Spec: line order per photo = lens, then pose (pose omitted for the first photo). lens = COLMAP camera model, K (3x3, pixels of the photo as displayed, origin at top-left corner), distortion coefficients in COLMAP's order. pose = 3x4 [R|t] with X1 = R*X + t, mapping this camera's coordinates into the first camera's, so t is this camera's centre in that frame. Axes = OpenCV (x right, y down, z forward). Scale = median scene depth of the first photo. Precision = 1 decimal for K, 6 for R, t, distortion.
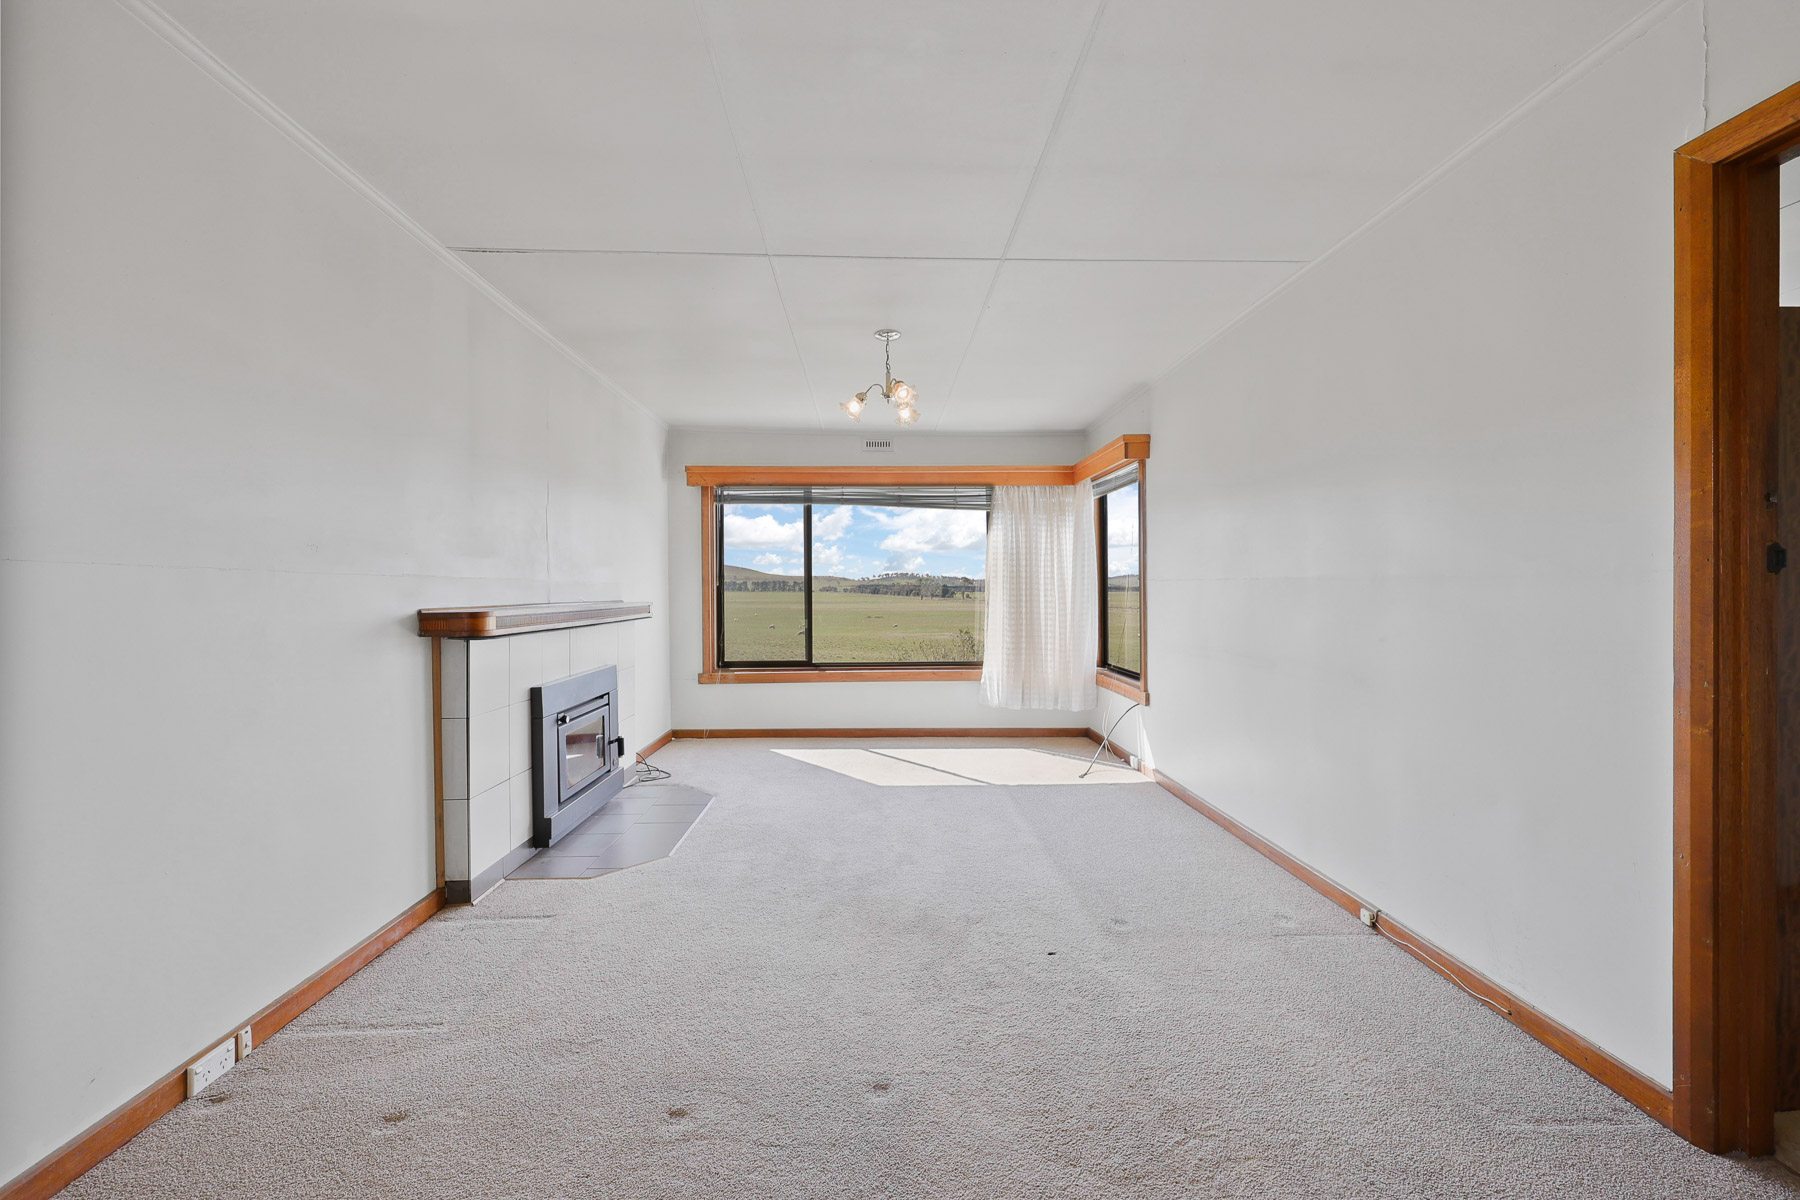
lens RADIAL K [[731.9, 0, 899.9], [0, 731.9, 604.0], [0, 0, 1]] dist [-0.000997, 0.000072]
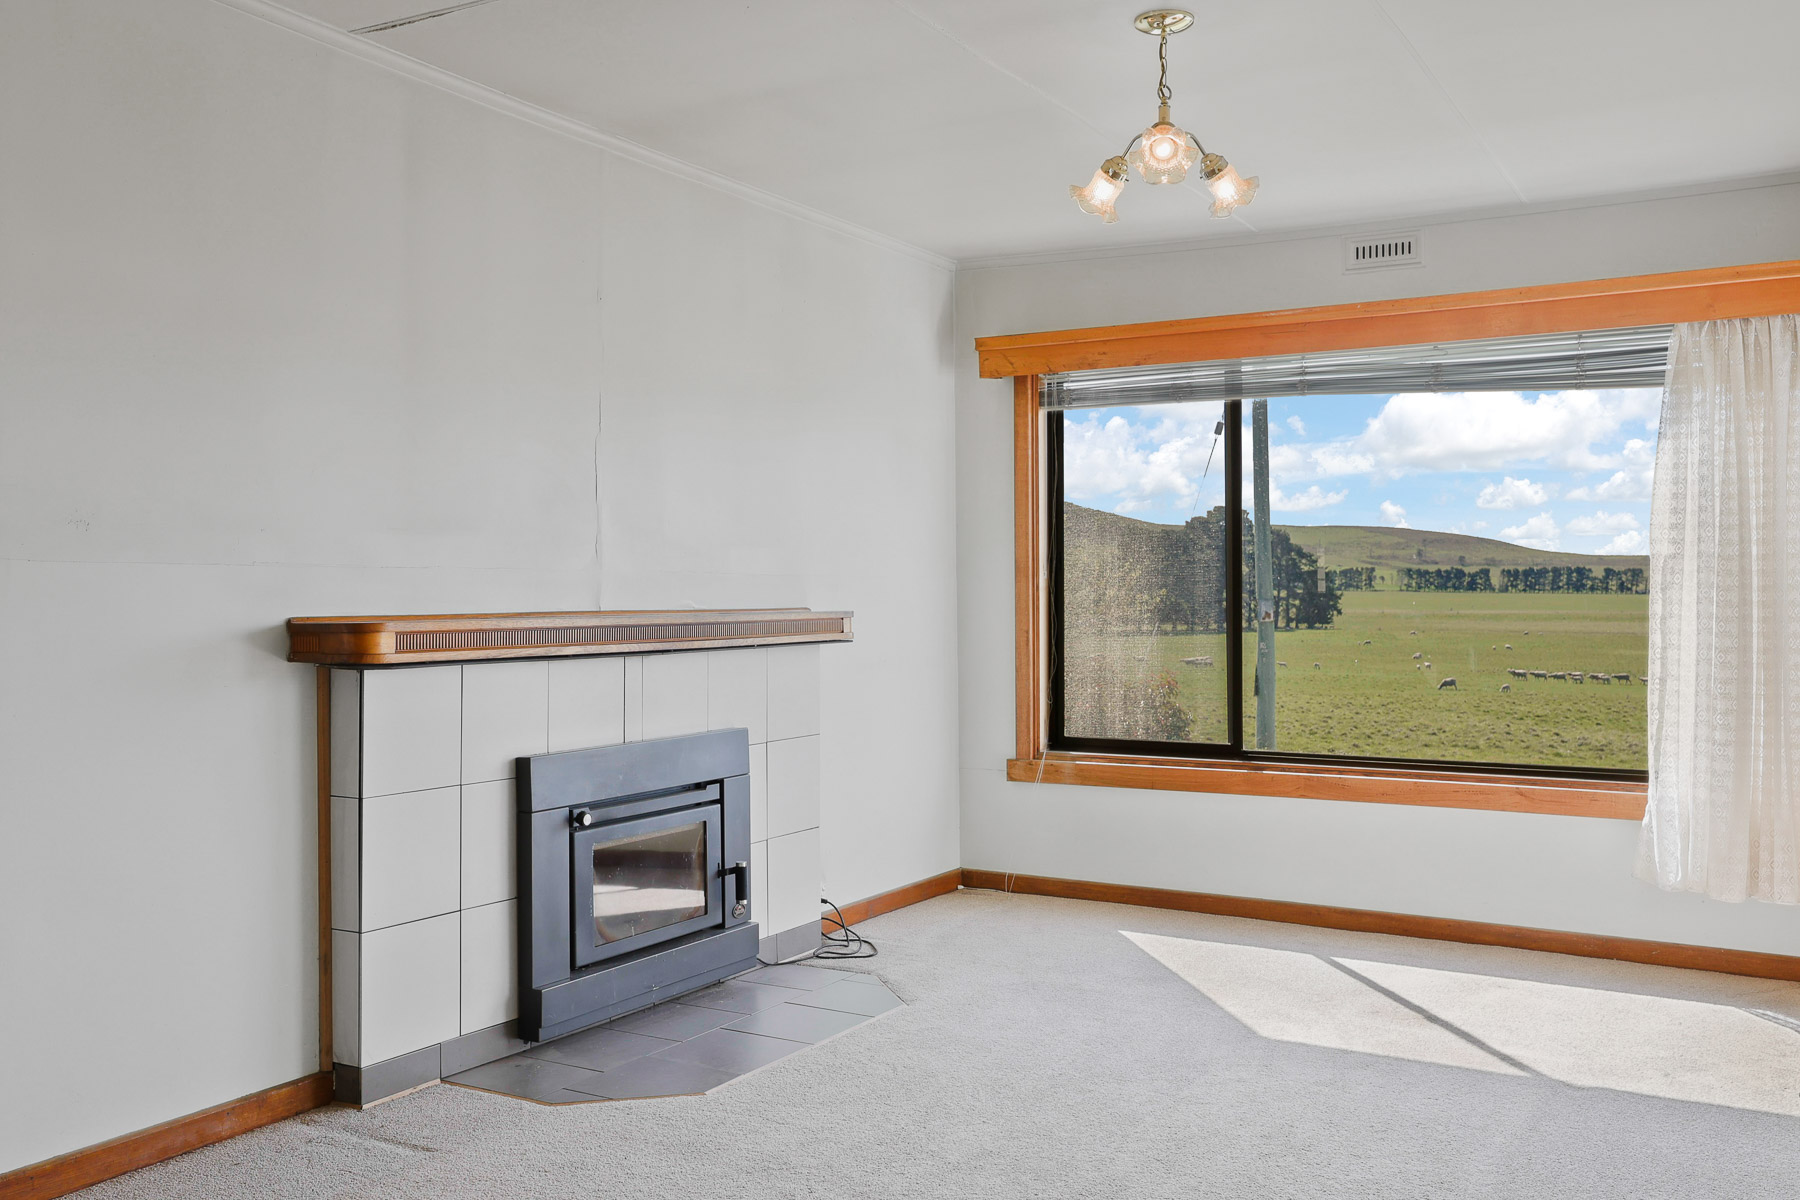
lens RADIAL K [[1602.5, 0, 901.7], [0, 1602.5, 591.7], [0, 0, 1]] dist [-0.000717, -0.017112]
pose [[0.844323, 0.003540, -0.535822, 0.339865], [-0.012450, 0.999838, -0.013013, -0.002458], [0.535689, 0.017659, 0.844231, 0.080082]]
